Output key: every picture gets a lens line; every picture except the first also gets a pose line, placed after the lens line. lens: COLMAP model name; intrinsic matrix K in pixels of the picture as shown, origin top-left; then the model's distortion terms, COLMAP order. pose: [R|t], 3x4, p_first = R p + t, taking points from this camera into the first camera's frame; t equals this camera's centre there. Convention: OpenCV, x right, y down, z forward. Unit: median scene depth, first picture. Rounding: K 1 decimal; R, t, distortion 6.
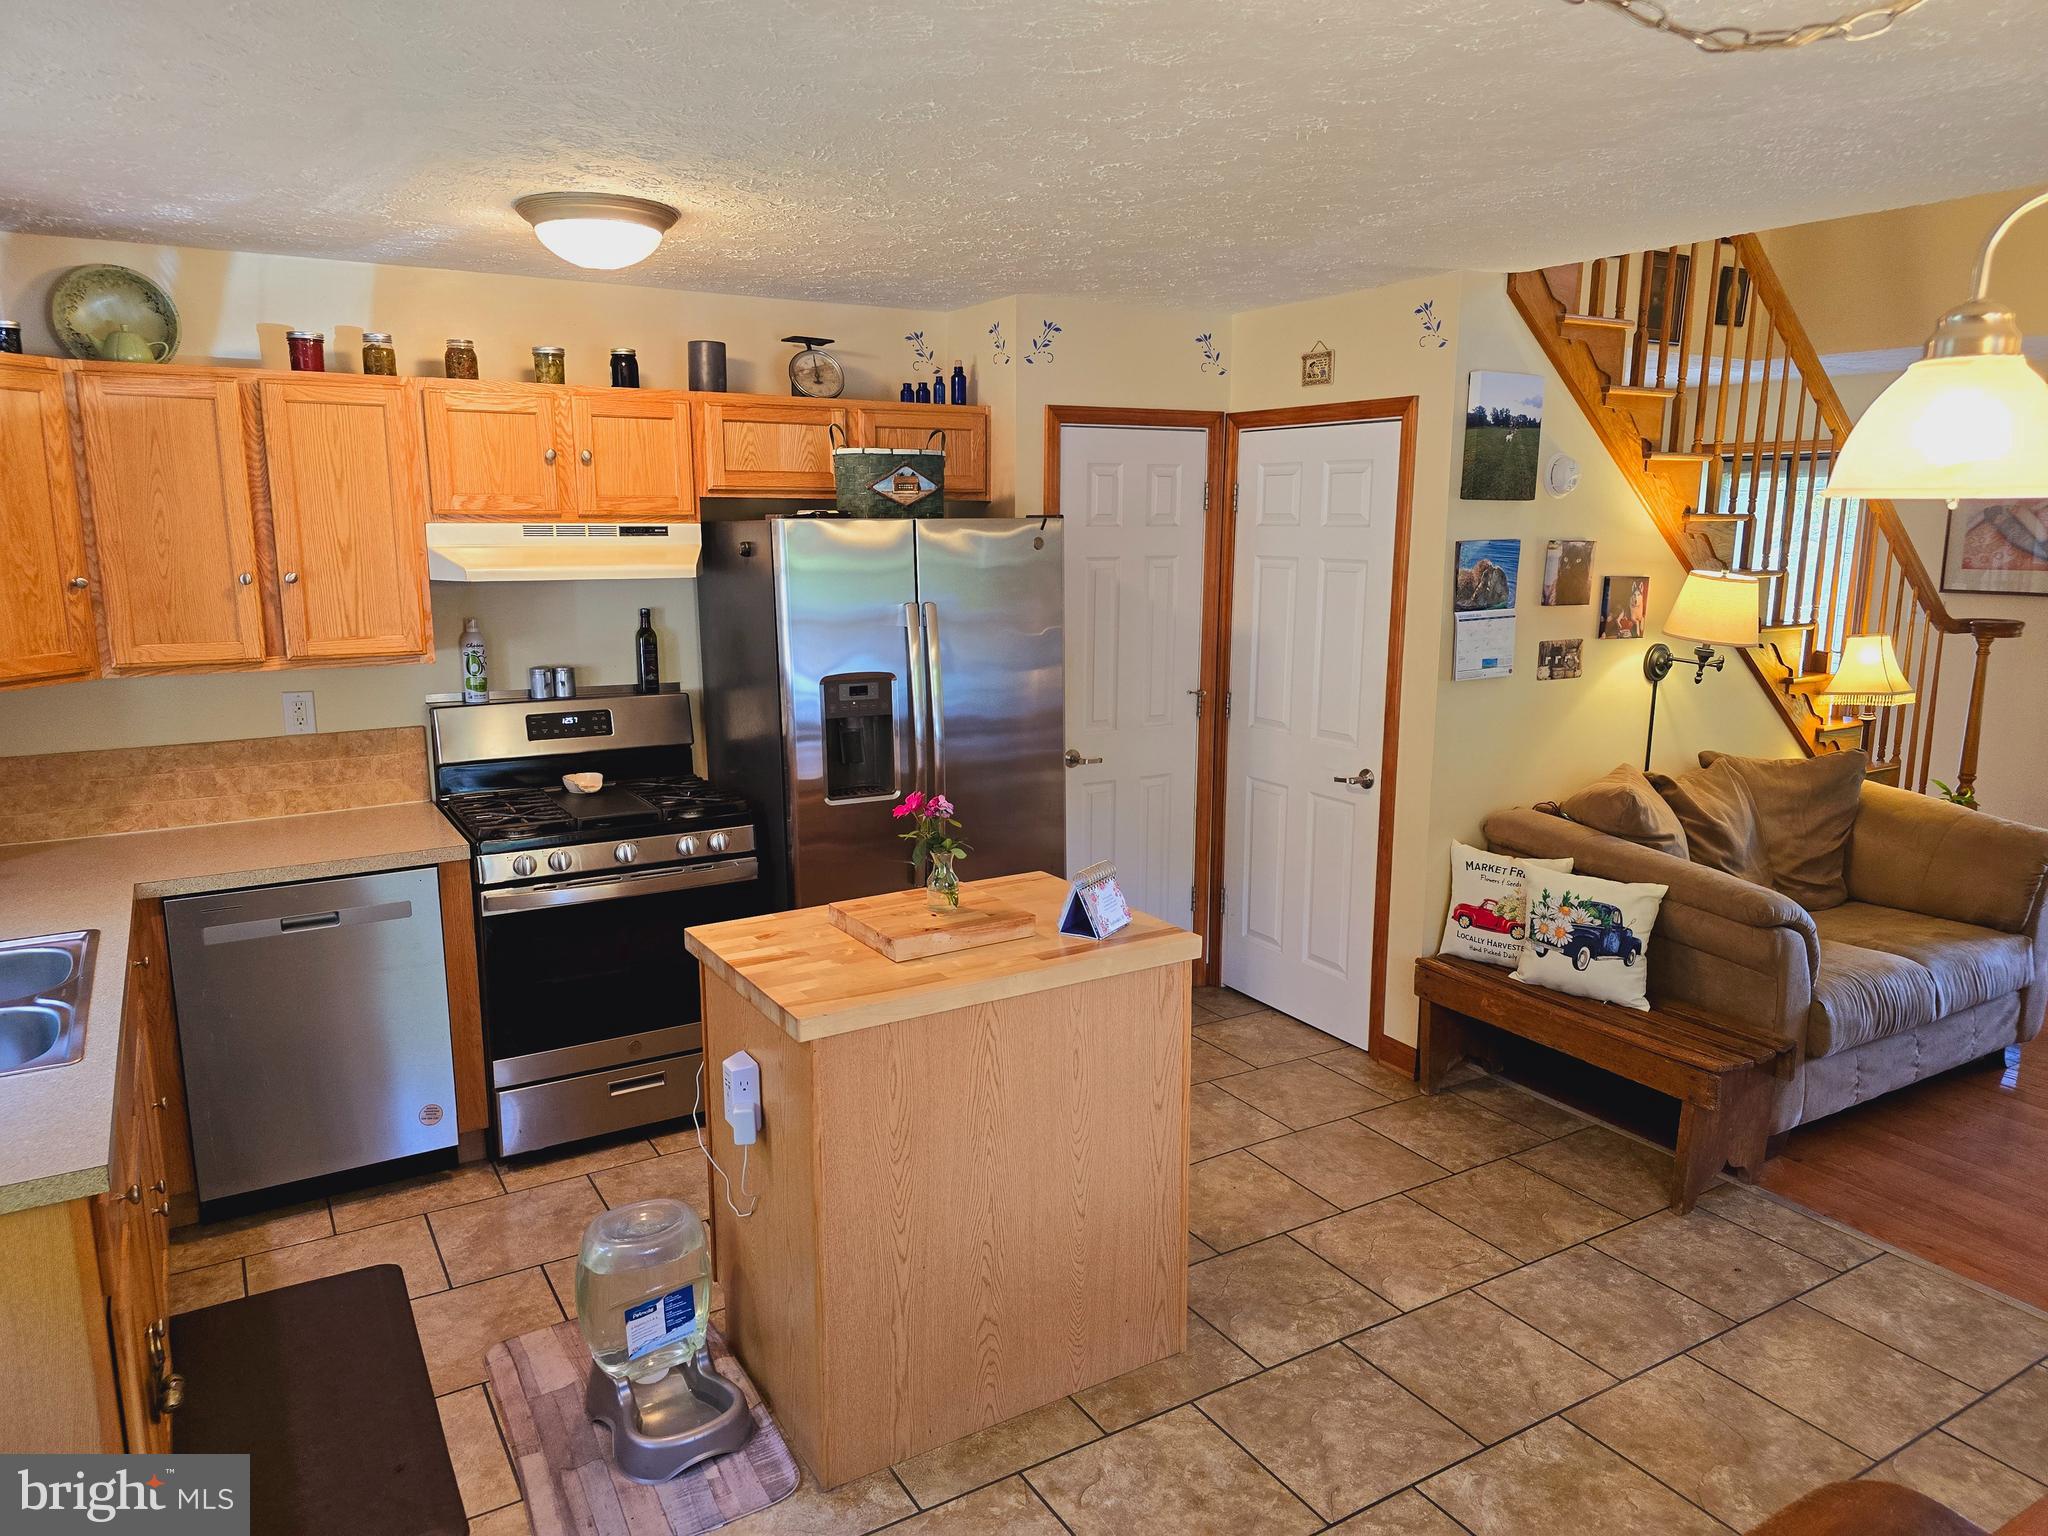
lens RADIAL K [[1379.7, 0, 1026.6], [0, 1379.7, 775.8], [0, 0, 1]] dist [0.062681, -0.060926]
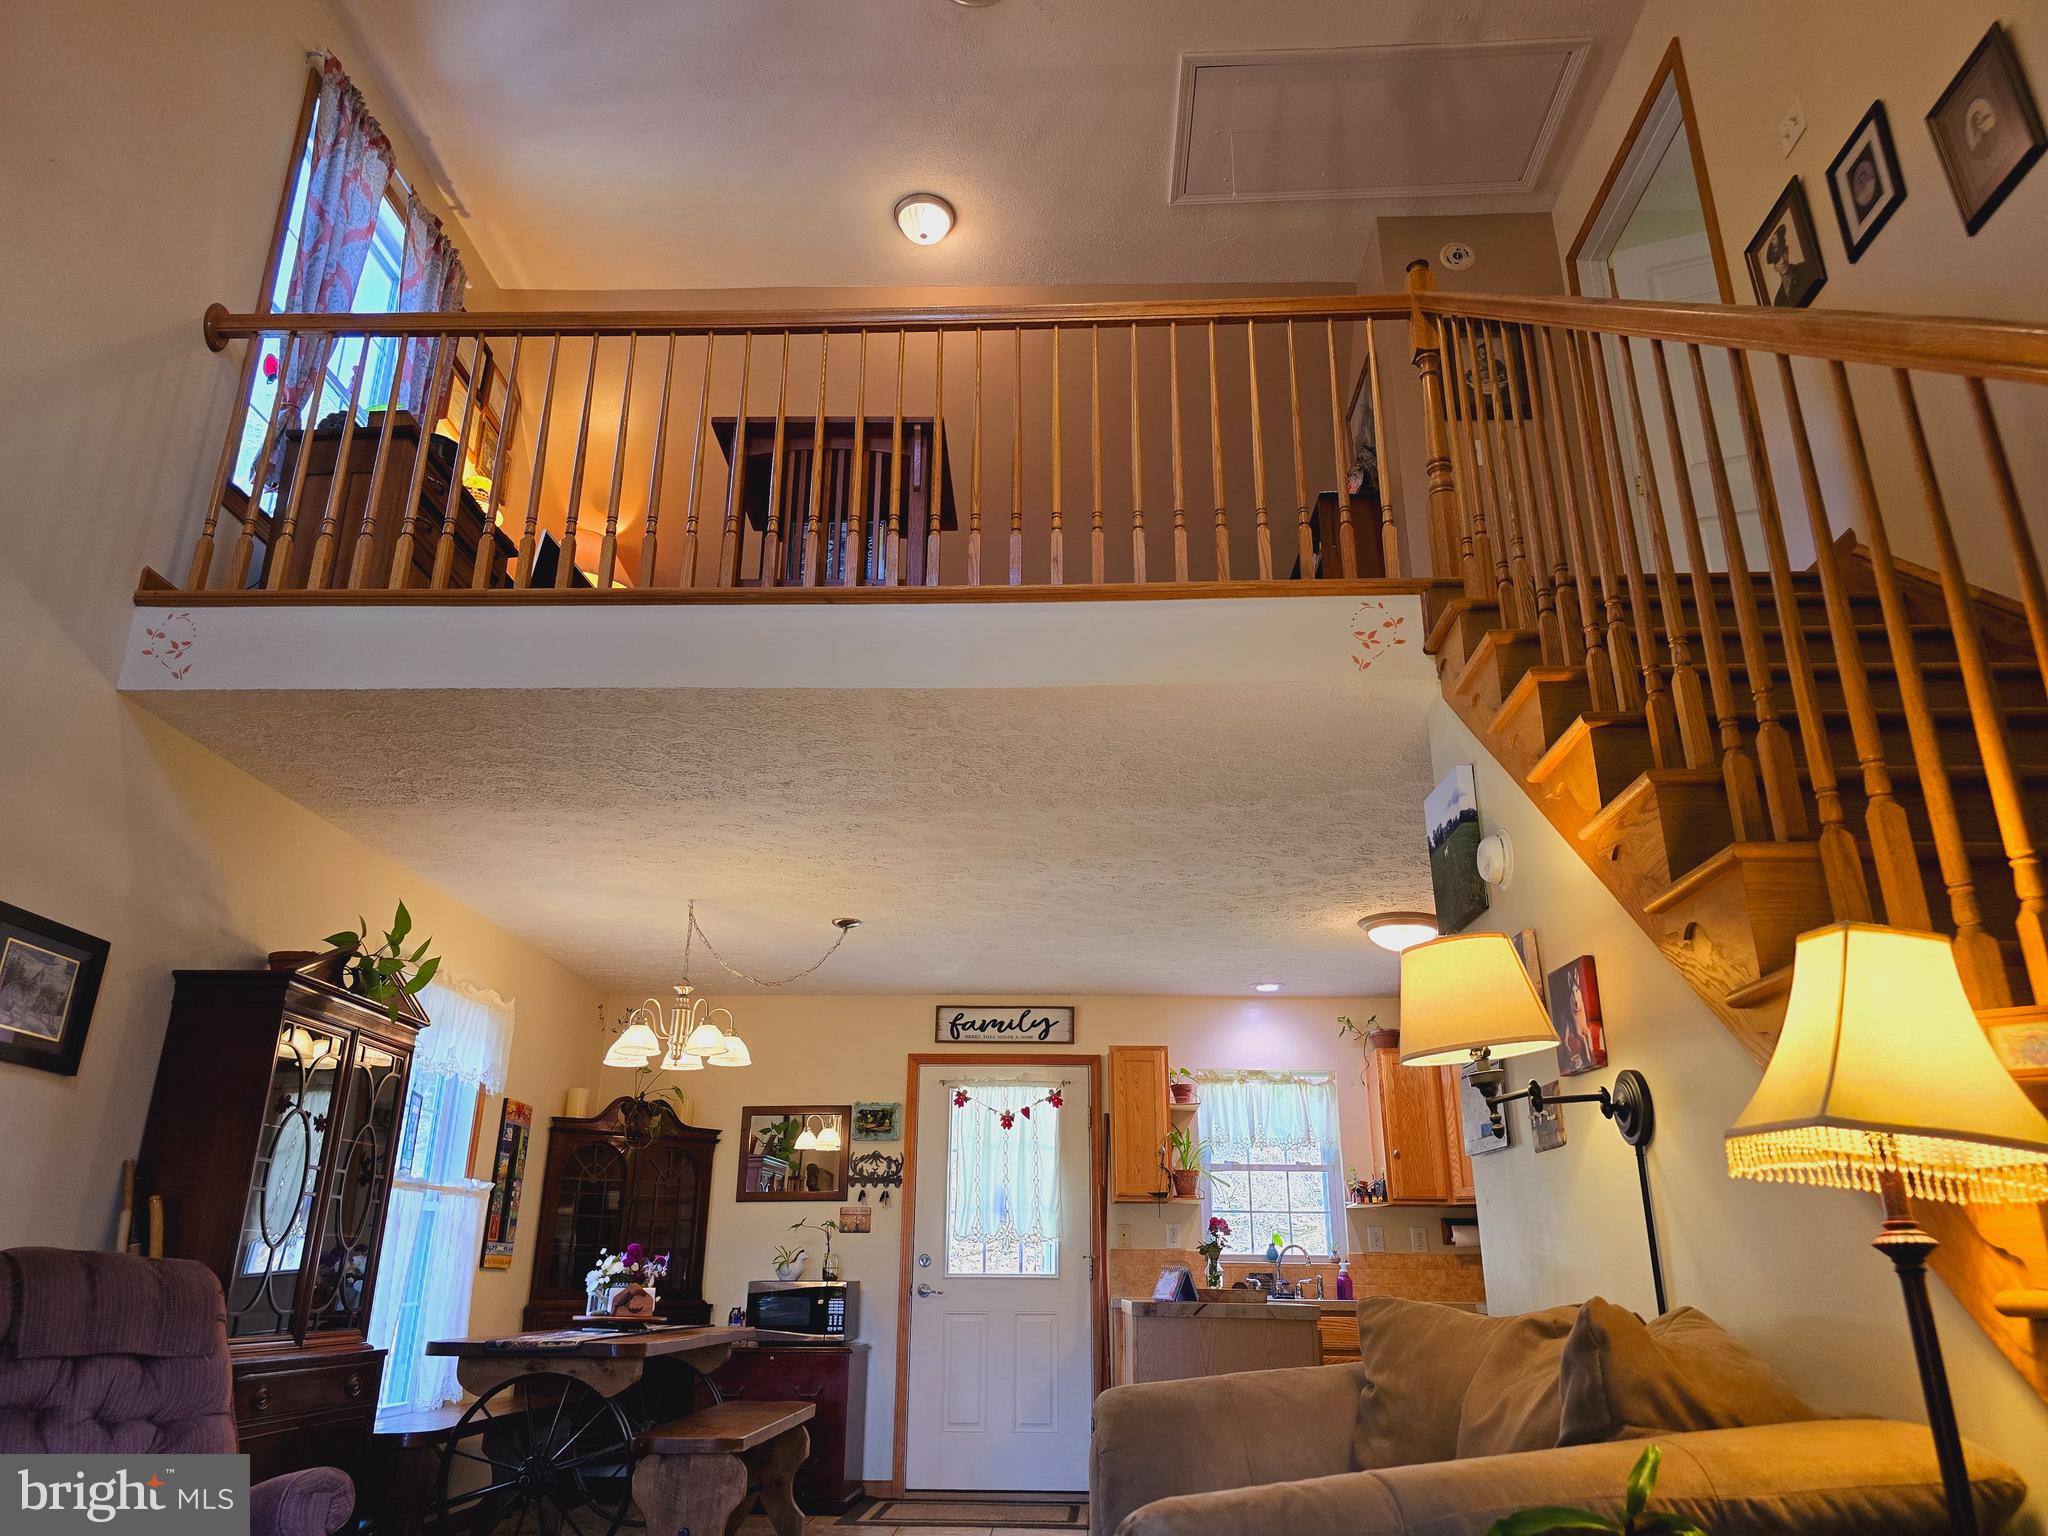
lens RADIAL K [[1379.7, 0, 1031.1], [0, 1379.7, 762.9], [0, 0, 1]] dist [0.062681, -0.060926]
pose [[-0.544271, -0.299961, -0.783449, 1.181862], [-0.168296, 0.953946, -0.248323, -0.045412], [0.821855, -0.003304, -0.569687, 1.304387]]
